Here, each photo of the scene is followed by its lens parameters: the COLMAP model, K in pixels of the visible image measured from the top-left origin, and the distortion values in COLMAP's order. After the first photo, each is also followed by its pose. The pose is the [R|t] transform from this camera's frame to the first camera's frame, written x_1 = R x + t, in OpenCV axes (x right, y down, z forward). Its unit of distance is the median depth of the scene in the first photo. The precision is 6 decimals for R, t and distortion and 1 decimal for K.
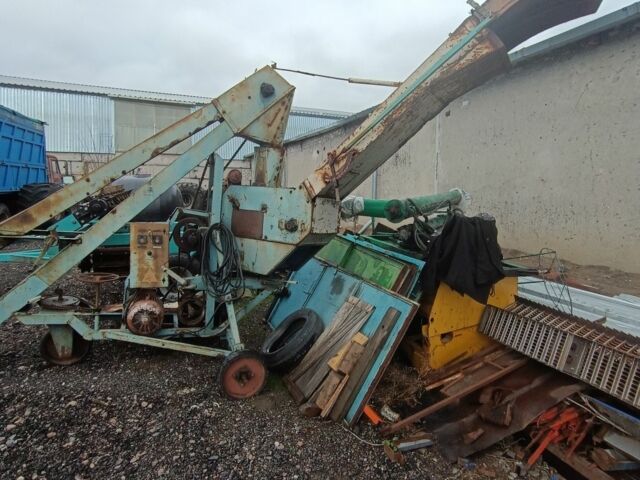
lens RADIAL K [[385.7, 0, 324.5], [0, 385.7, 236.4], [0, 0, 1]] dist [-0.039600, 0.030715]
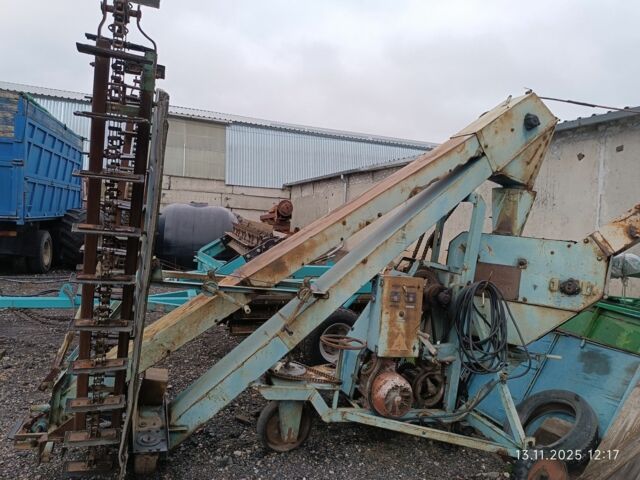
lens RADIAL K [[452.7, 0, 322.3], [0, 452.7, 240.8], [0, 0, 1]] dist [0.030003, -0.035719]
pose [[0.998505, 0.042282, -0.034640, -0.588865], [-0.045013, 0.995592, -0.082286, -0.023616], [0.031008, 0.083722, 0.996007, 0.024134]]
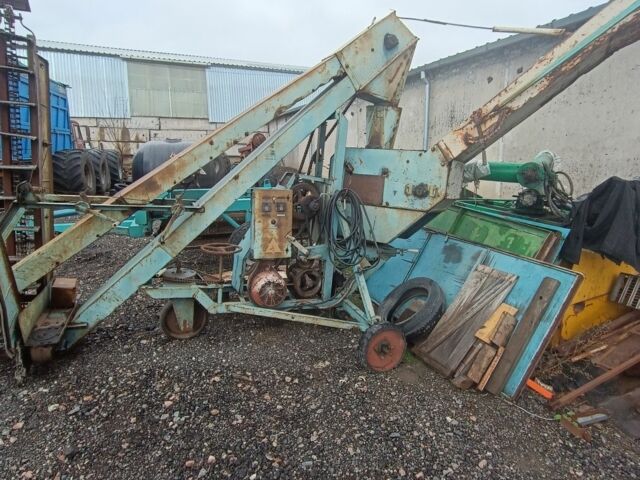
lens RADIAL K [[385.7, 0, 325.2], [0, 385.7, 235.4], [0, 0, 1]] dist [-0.039600, 0.030715]
pose [[0.999957, -0.006884, -0.006211, -0.319570], [0.007398, 0.996181, 0.087001, -0.003681], [0.005588, -0.087043, 0.996189, 0.059870]]
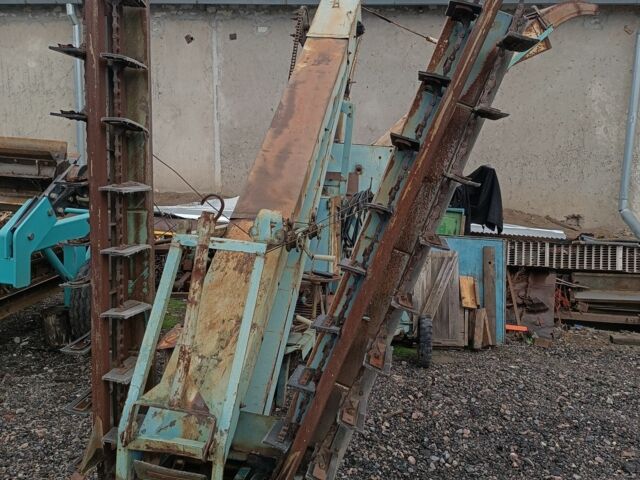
lens RADIAL K [[608.1, 0, 317.0], [0, 608.1, 236.4], [0, 0, 1]] dist [0.056934, 0.000000]
pose [[0.529688, -0.140860, 0.836414, -1.486738], [0.076640, 0.990028, 0.118195, -0.099587], [-0.844723, 0.001496, 0.535202, 0.366251]]
